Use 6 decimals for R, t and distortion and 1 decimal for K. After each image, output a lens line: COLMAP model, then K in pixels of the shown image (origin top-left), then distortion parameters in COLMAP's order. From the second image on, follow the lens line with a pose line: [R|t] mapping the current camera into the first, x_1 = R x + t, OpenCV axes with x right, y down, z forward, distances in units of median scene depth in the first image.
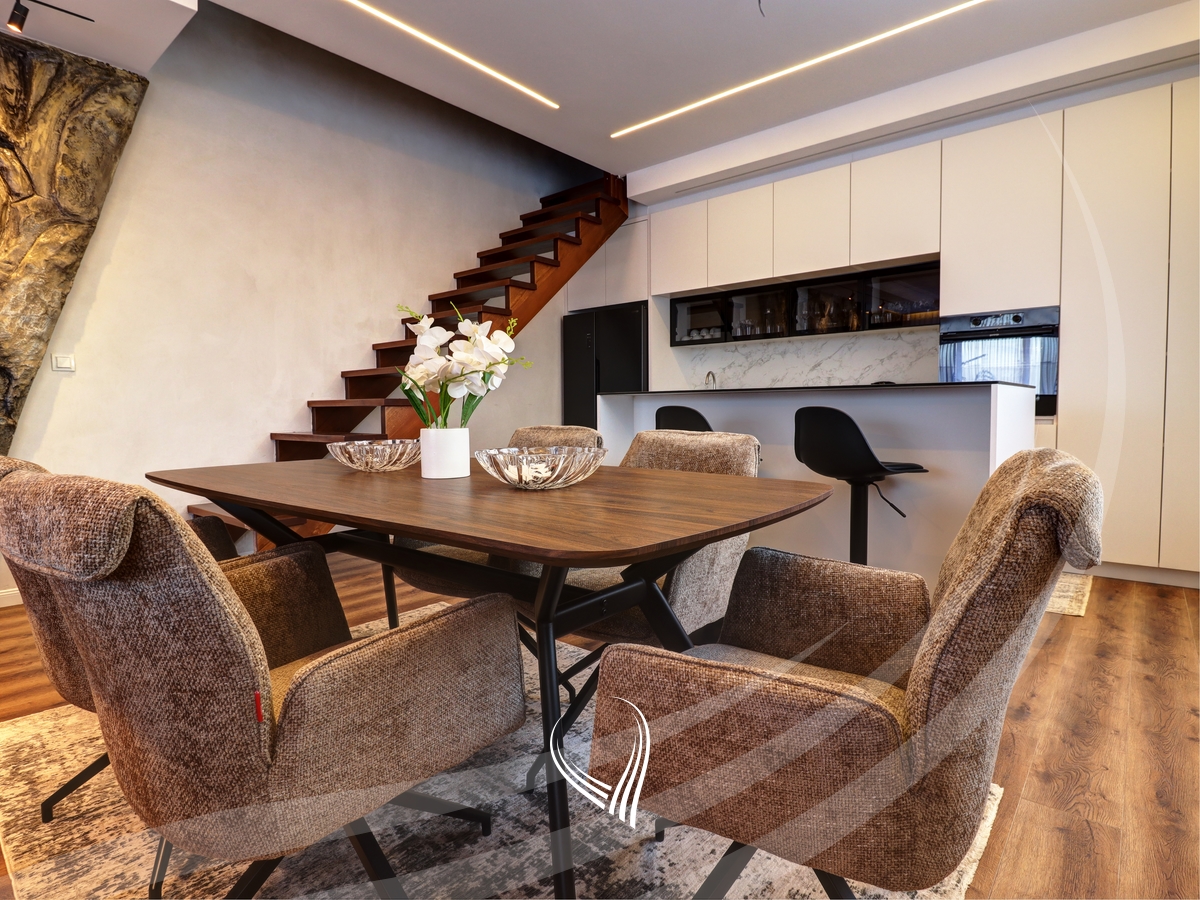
lens RADIAL K [[633.5, 0, 614.6], [0, 633.5, 450.3], [0, 0, 1]] dist [0.001100, -0.013033]
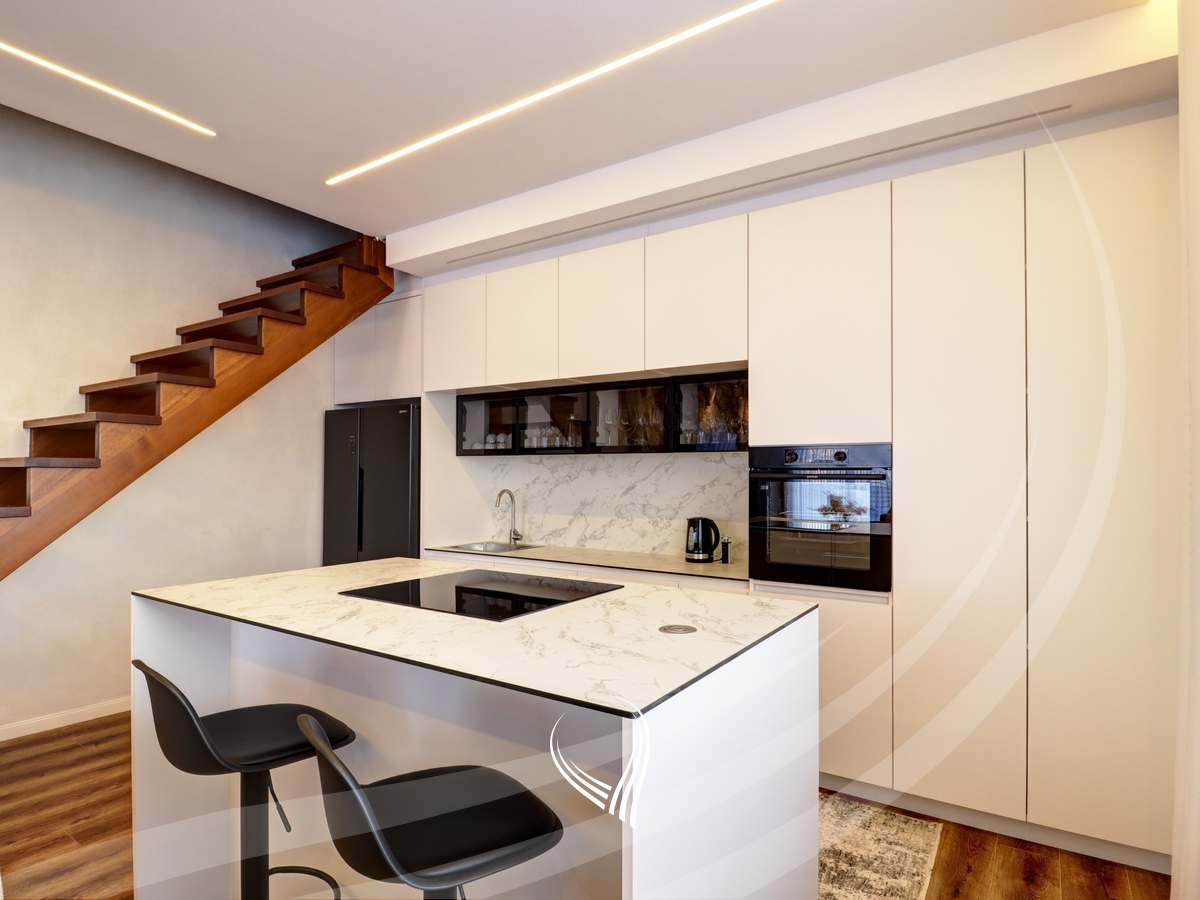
lens RADIAL K [[638.9, 0, 631.5], [0, 638.9, 472.4], [0, 0, 1]] dist [-0.004661, -0.002260]
pose [[0.992557, 0.014367, 0.120929, 0.224018], [-0.006372, 0.997783, -0.066247, -0.100820], [-0.121613, 0.064984, 0.990448, 0.217159]]
